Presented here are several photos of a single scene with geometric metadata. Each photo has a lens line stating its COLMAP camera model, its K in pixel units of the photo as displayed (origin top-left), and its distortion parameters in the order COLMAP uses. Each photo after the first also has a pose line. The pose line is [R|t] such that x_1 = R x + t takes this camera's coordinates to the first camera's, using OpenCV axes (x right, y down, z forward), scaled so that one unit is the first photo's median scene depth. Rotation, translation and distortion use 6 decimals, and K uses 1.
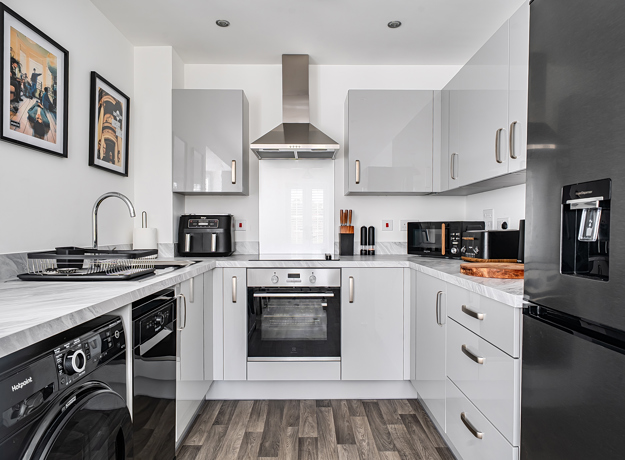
lens RADIAL K [[376.4, 0, 312.3], [0, 376.4, 229.5], [0, 0, 1]] dist [0.001203, 0.001084]
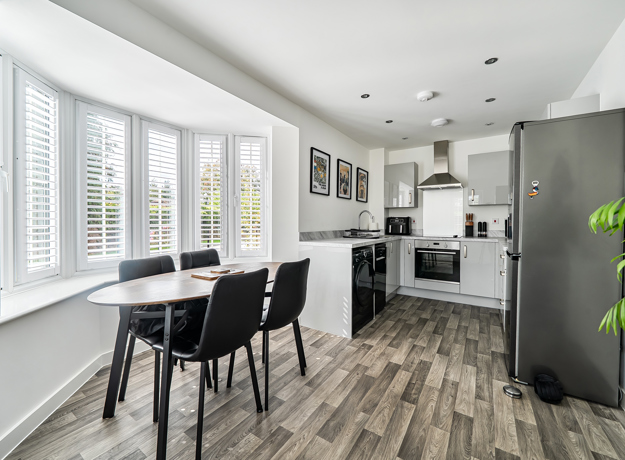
lens RADIAL K [[254.0, 0, 318.8], [0, 254.0, 224.7], [0, 0, 1]] dist [-0.002167, -0.000139]
pose [[0.830434, 0.007540, -0.557066, 0.194404], [-0.003715, 0.999961, 0.007996, -0.001533], [0.557104, -0.004571, 0.830430, -0.603870]]
